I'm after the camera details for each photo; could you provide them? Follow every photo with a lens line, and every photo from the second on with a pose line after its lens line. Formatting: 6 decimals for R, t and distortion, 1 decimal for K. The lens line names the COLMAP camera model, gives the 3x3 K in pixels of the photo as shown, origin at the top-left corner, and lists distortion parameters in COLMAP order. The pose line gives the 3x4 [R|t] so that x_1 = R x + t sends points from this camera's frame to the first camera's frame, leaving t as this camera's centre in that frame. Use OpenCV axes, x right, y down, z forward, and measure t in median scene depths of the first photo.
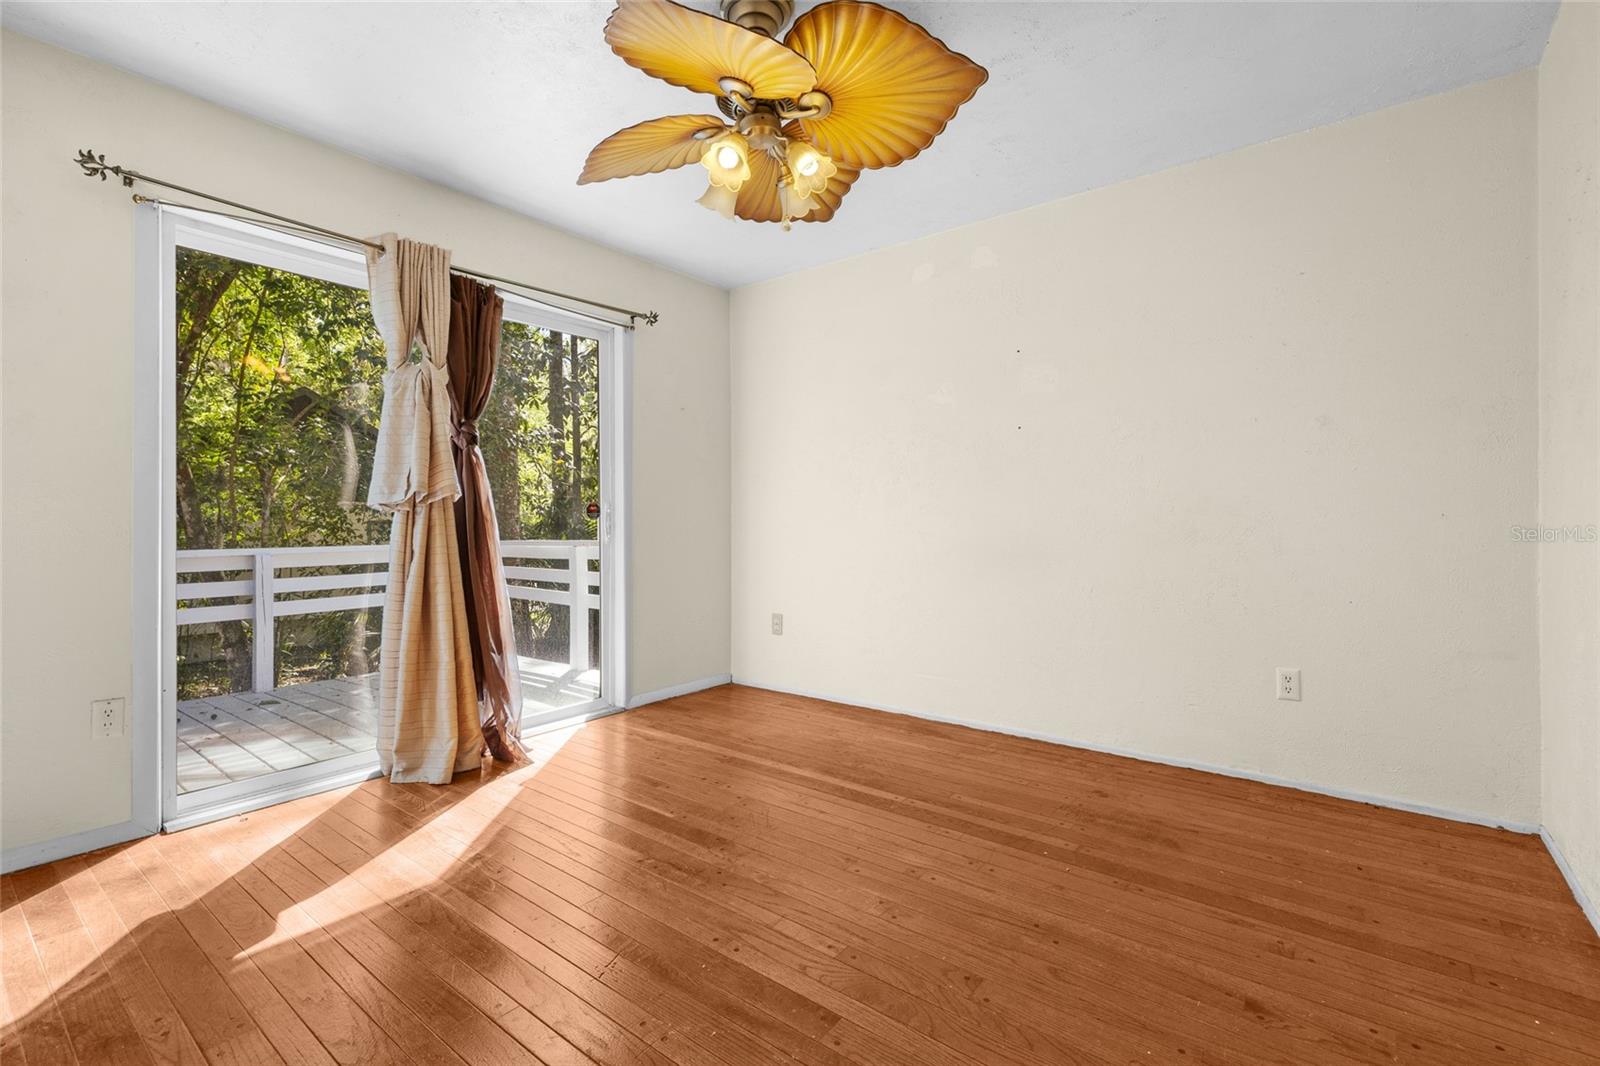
lens RADIAL K [[682.1, 0, 802.3], [0, 682.1, 526.4], [0, 0, 1]] dist [-0.001828, 0.000817]
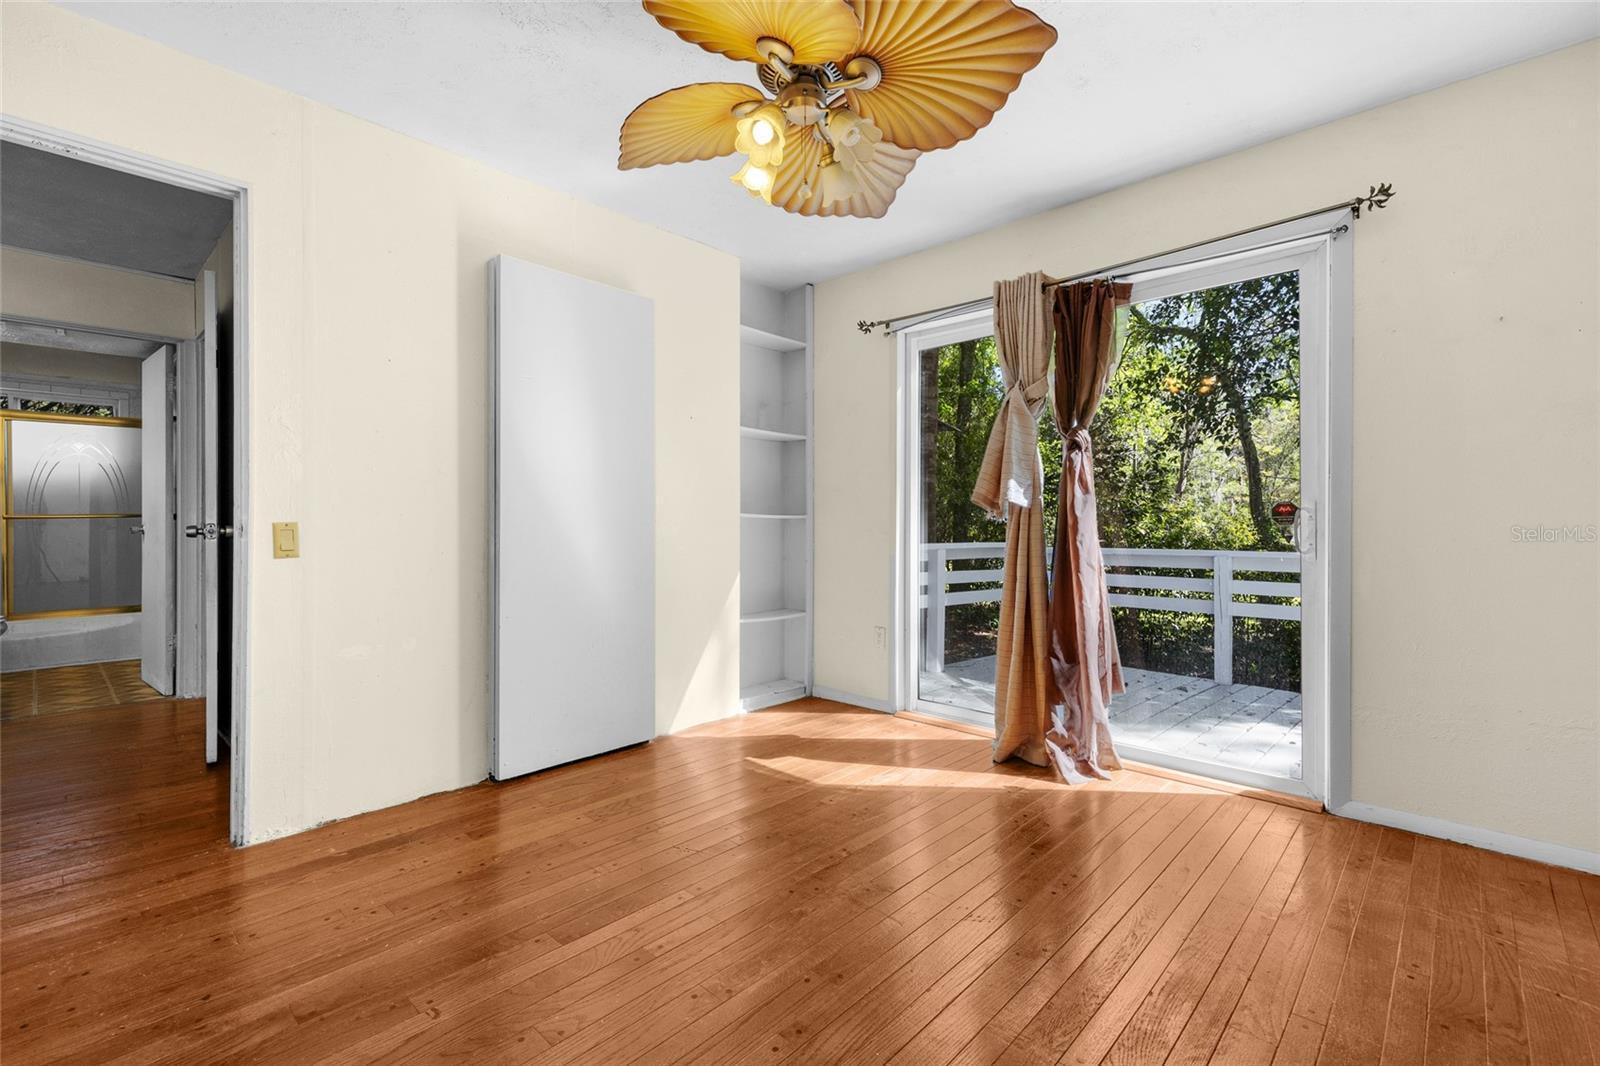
lens RADIAL K [[682.1, 0, 802.7], [0, 682.1, 525.9], [0, 0, 1]] dist [-0.001828, 0.000817]
pose [[-0.062962, 0.002057, -0.998014, 0.546468], [-0.011055, 0.999935, 0.002759, -0.005229], [0.997955, 0.011207, -0.062935, 0.674000]]
